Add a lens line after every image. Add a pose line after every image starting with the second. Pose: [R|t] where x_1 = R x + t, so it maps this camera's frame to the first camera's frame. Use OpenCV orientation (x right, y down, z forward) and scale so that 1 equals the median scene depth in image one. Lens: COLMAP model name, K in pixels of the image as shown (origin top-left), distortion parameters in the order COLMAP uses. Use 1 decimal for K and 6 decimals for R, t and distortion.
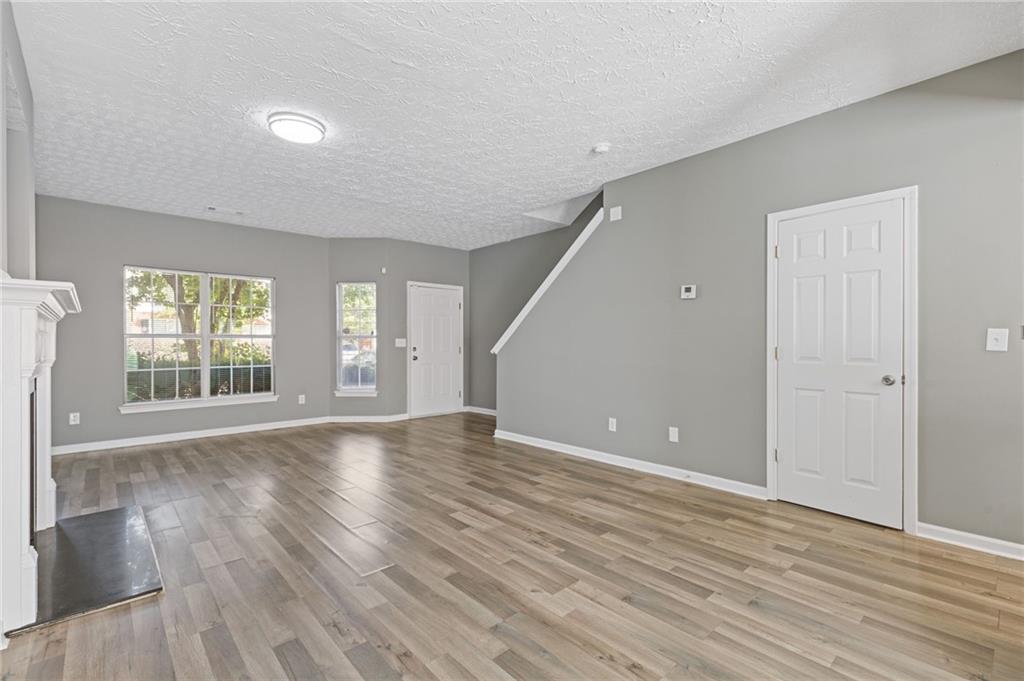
lens RADIAL K [[465.0, 0, 511.8], [0, 465.0, 340.6], [0, 0, 1]] dist [0.005352, 0.001269]
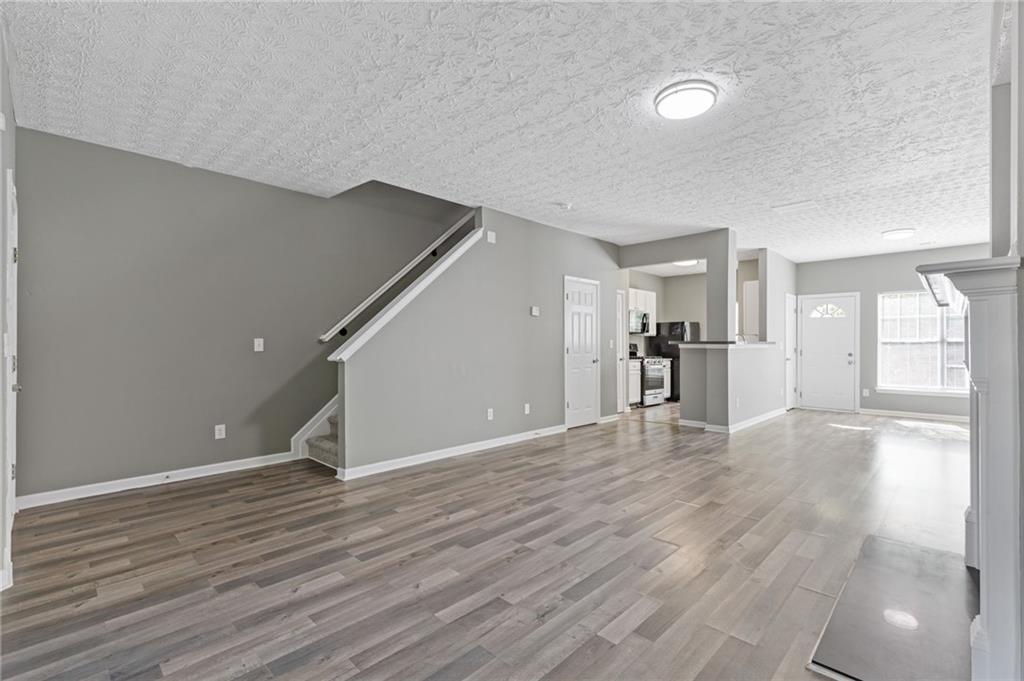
lens RADIAL K [[465.0, 0, 514.8], [0, 465.0, 338.5], [0, 0, 1]] dist [0.005352, 0.001269]
pose [[-0.075473, 0.019858, 0.996950, -1.485404], [0.002969, 0.999802, -0.019690, 0.018266], [-0.997143, 0.001474, -0.075517, 1.579857]]
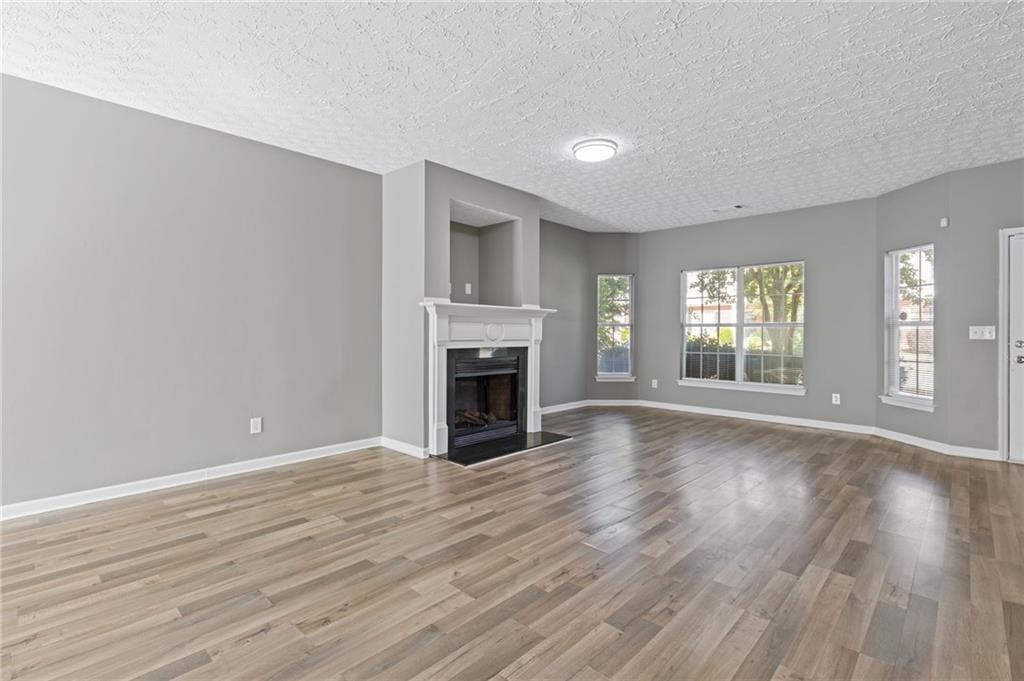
lens RADIAL K [[465.0, 0, 503.4], [0, 465.0, 340.2], [0, 0, 1]] dist [0.005352, 0.001269]
pose [[0.068674, 0.023088, -0.997372, 0.813090], [0.000231, 0.999732, 0.023159, -0.000780], [0.997639, -0.001821, 0.068651, 0.786812]]
